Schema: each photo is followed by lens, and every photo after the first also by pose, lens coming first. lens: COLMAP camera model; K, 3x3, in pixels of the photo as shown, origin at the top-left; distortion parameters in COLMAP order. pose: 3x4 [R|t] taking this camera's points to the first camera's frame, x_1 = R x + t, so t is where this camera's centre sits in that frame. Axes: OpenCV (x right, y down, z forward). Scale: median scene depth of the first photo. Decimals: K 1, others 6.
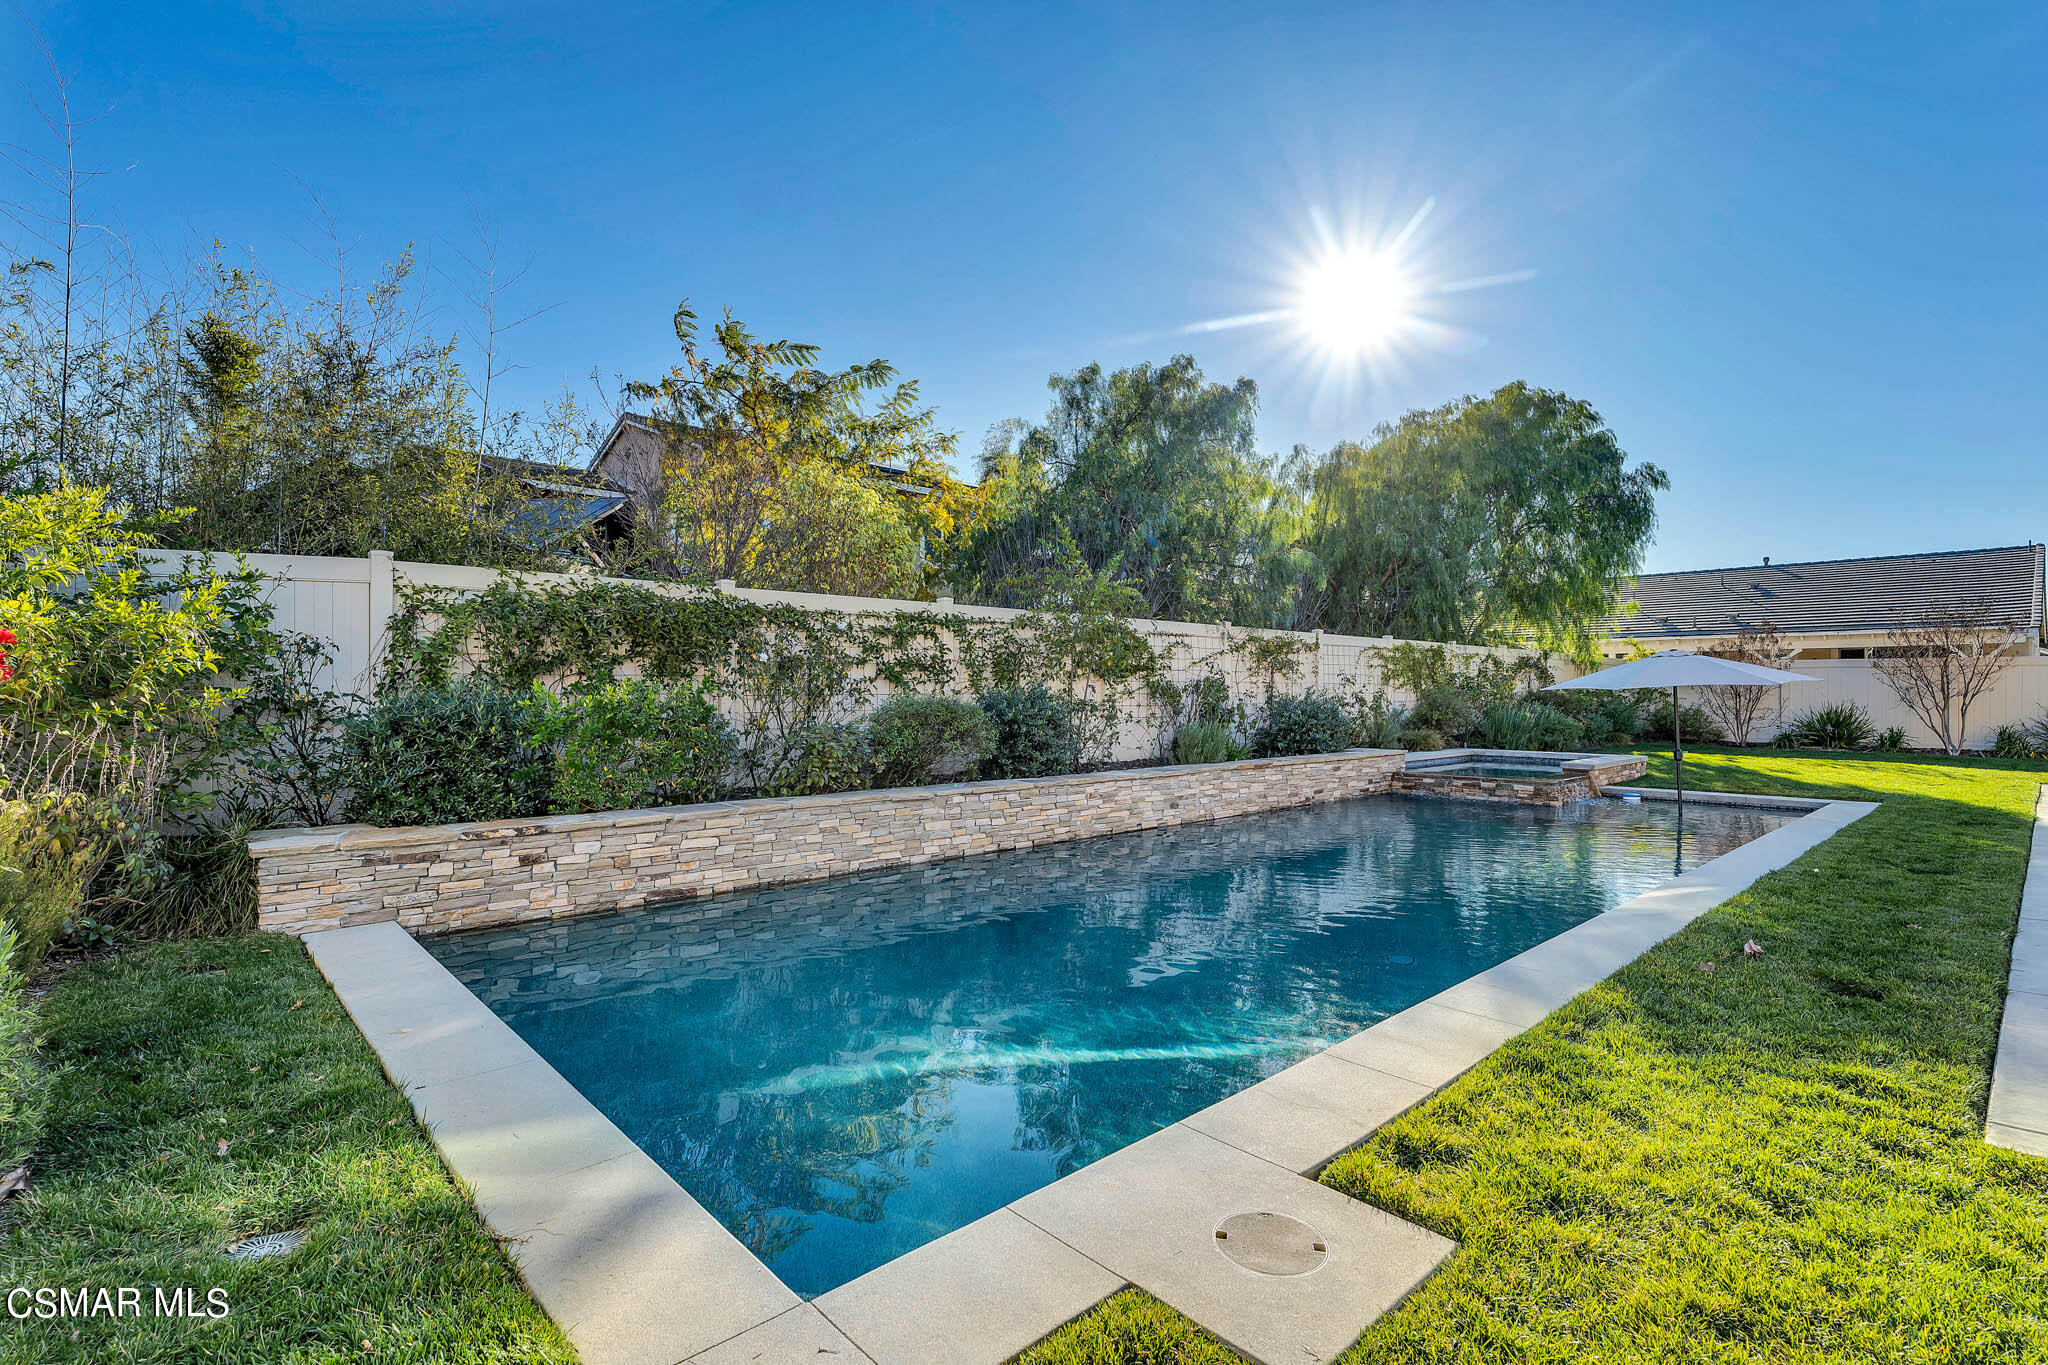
lens RADIAL K [[941.2, 0, 1024.0], [0, 941.2, 682.5], [0, 0, 1]] dist [-0.003797, -0.000311]
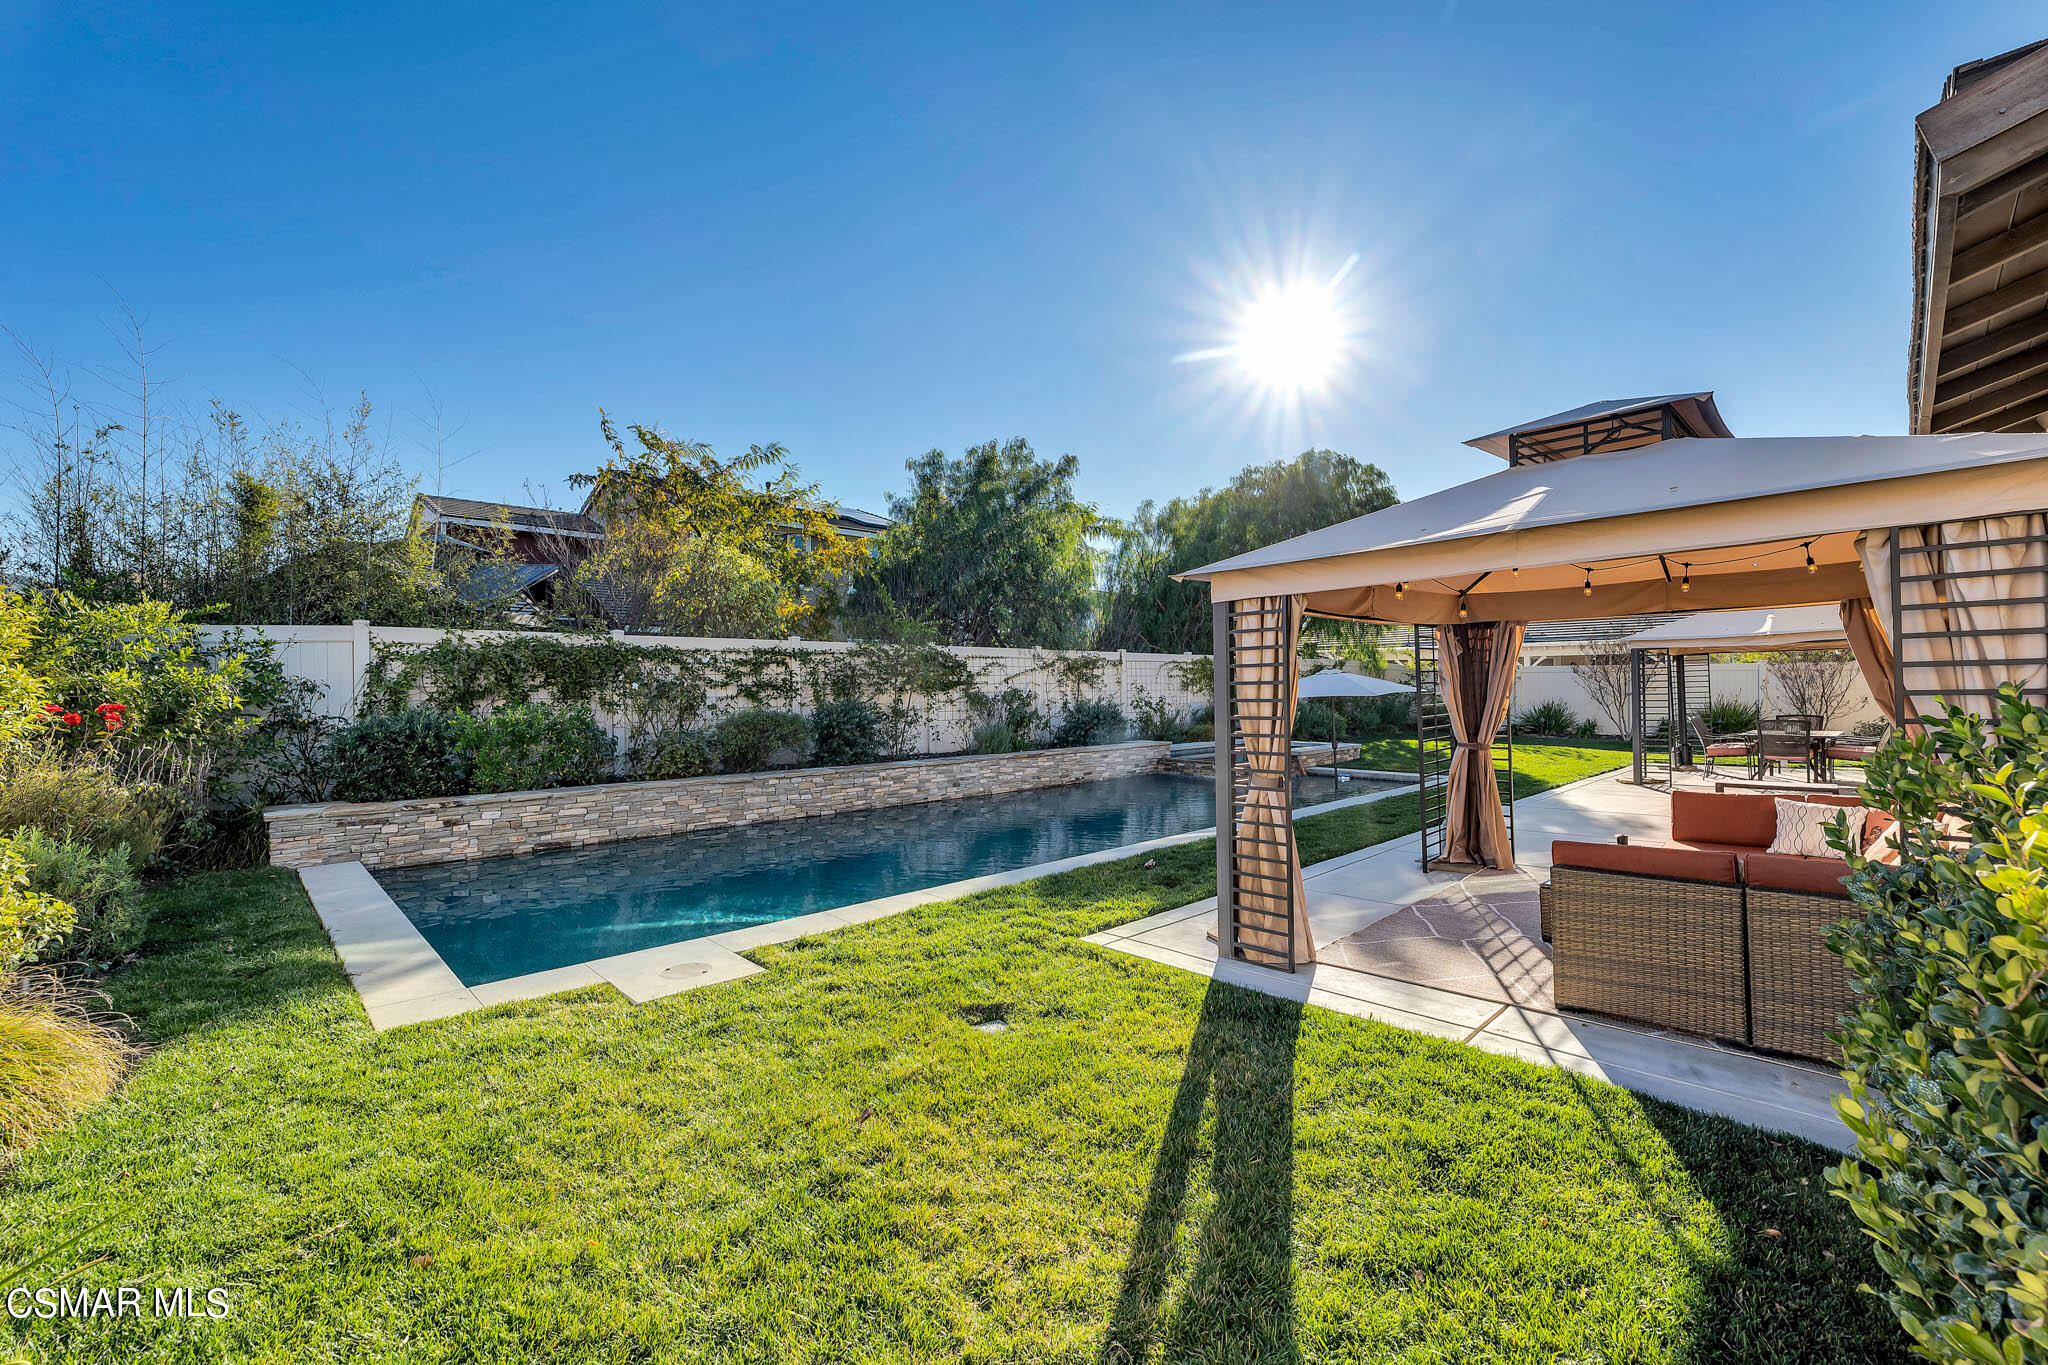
lens RADIAL K [[831.1, 0, 1020.8], [0, 831.1, 685.3], [0, 0, 1]] dist [0.000667, -0.000409]
pose [[0.999815, -0.008447, 0.017307, 0.310959], [0.008310, 0.999934, 0.007925, -0.034253], [-0.017372, -0.007779, 0.999819, -0.311218]]
